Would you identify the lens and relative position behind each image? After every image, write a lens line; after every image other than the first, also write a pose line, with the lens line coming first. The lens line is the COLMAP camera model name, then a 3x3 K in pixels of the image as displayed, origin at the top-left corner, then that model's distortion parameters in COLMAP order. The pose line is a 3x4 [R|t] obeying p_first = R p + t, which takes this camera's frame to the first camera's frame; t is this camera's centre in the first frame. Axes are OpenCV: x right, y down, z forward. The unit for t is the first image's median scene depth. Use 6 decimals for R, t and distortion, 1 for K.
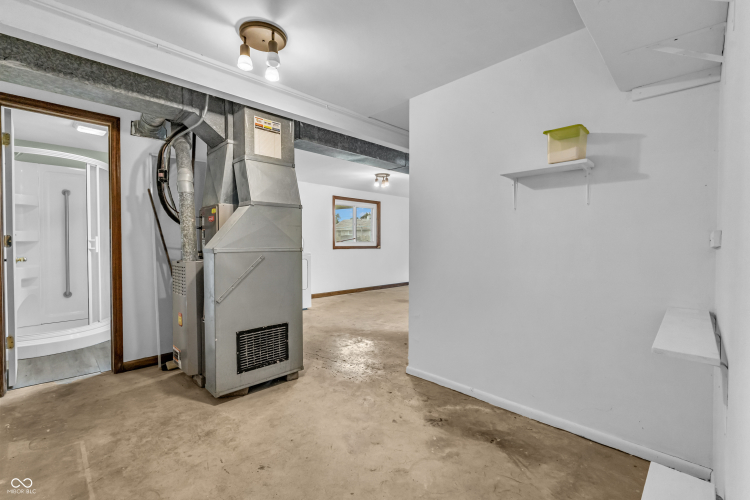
lens RADIAL K [[329.1, 0, 376.7], [0, 329.1, 248.5], [0, 0, 1]] dist [-0.002277, -0.000570]
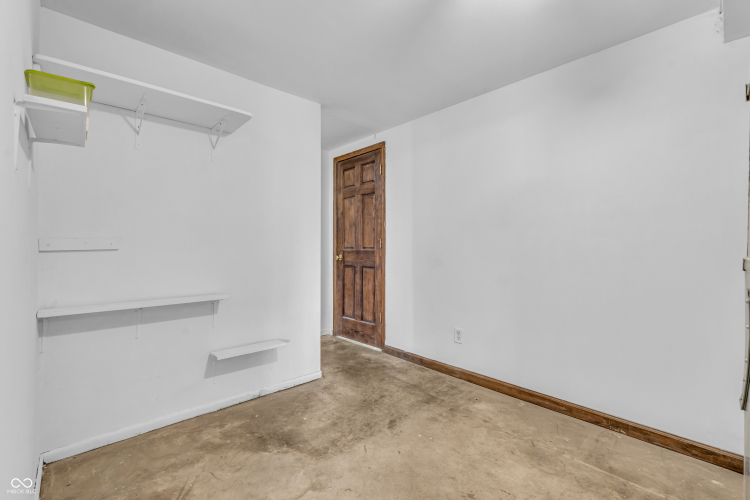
lens RADIAL K [[329.1, 0, 376.7], [0, 329.1, 248.5], [0, 0, 1]] dist [-0.002277, -0.000570]
pose [[-0.999057, -0.001116, 0.043406, -0.140382], [0.000040, 0.999646, 0.026625, -0.038431], [-0.043420, 0.026601, -0.998703, 2.005816]]
